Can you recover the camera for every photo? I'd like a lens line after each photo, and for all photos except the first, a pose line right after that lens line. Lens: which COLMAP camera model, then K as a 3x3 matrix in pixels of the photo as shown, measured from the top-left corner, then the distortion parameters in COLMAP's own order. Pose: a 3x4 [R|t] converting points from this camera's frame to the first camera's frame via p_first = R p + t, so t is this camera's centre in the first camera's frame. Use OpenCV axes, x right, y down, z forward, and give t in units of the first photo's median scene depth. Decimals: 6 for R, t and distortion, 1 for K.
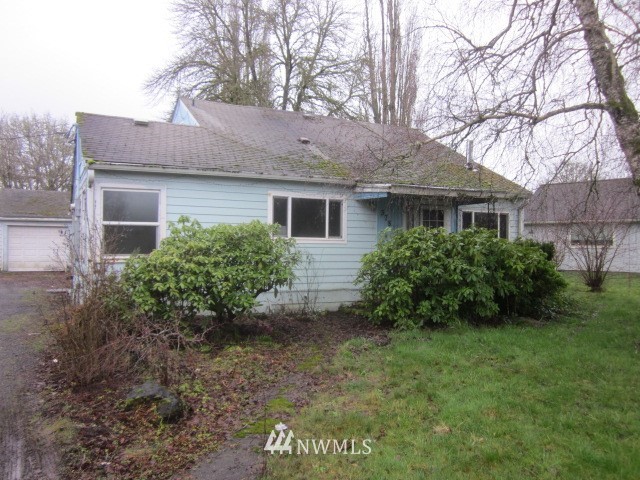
lens RADIAL K [[535.6, 0, 324.0], [0, 535.6, 239.6], [0, 0, 1]] dist [-0.043668, 0.007403]
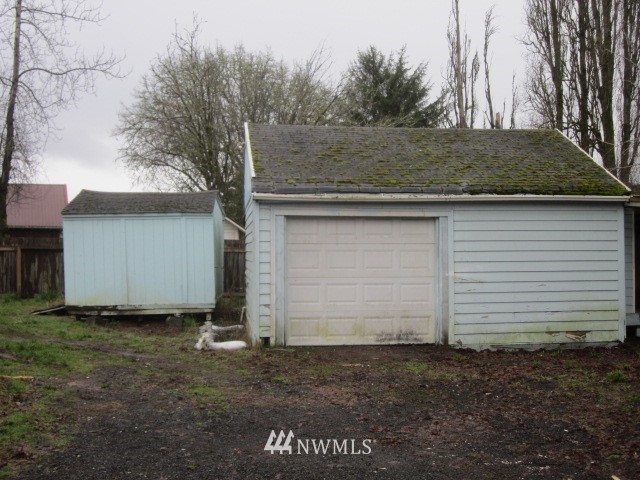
lens RADIAL K [[830.5, 0, 320.0], [0, 830.5, 240.0], [0, 0, 1]] dist [-0.028456, -0.011150]
pose [[0.934216, -0.017201, -0.356293, -0.373545], [0.017103, 0.999848, -0.003427, -0.008749], [0.356298, -0.002892, 0.934368, 0.479498]]
